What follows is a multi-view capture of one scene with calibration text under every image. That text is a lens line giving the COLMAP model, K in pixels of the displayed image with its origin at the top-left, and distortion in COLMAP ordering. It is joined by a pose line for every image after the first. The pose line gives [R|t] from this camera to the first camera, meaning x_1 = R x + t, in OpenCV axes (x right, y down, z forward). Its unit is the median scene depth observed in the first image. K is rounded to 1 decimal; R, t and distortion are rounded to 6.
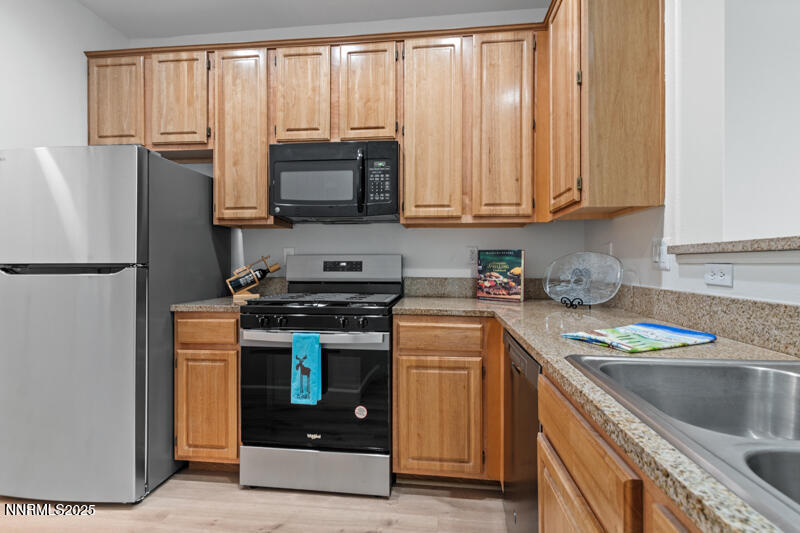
lens RADIAL K [[360.1, 0, 399.3], [0, 360.1, 268.4], [0, 0, 1]] dist [-0.002068, -0.000120]
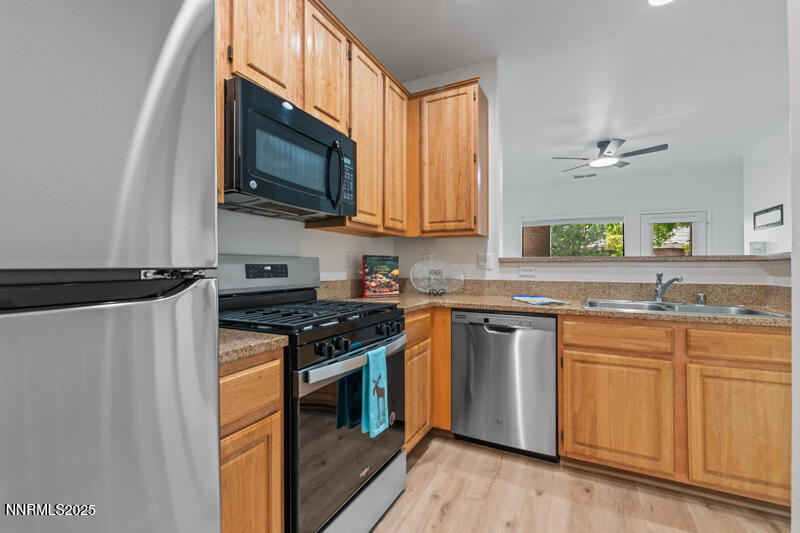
lens RADIAL K [[349.1, 0, 400.0], [0, 349.1, 266.5], [0, 0, 1]] dist [0.001235, 0.000094]
pose [[0.354932, -0.001609, 0.934891, -0.829691], [0.013472, 0.999903, -0.003394, -0.010042], [-0.934795, 0.013800, 0.354920, 0.533310]]
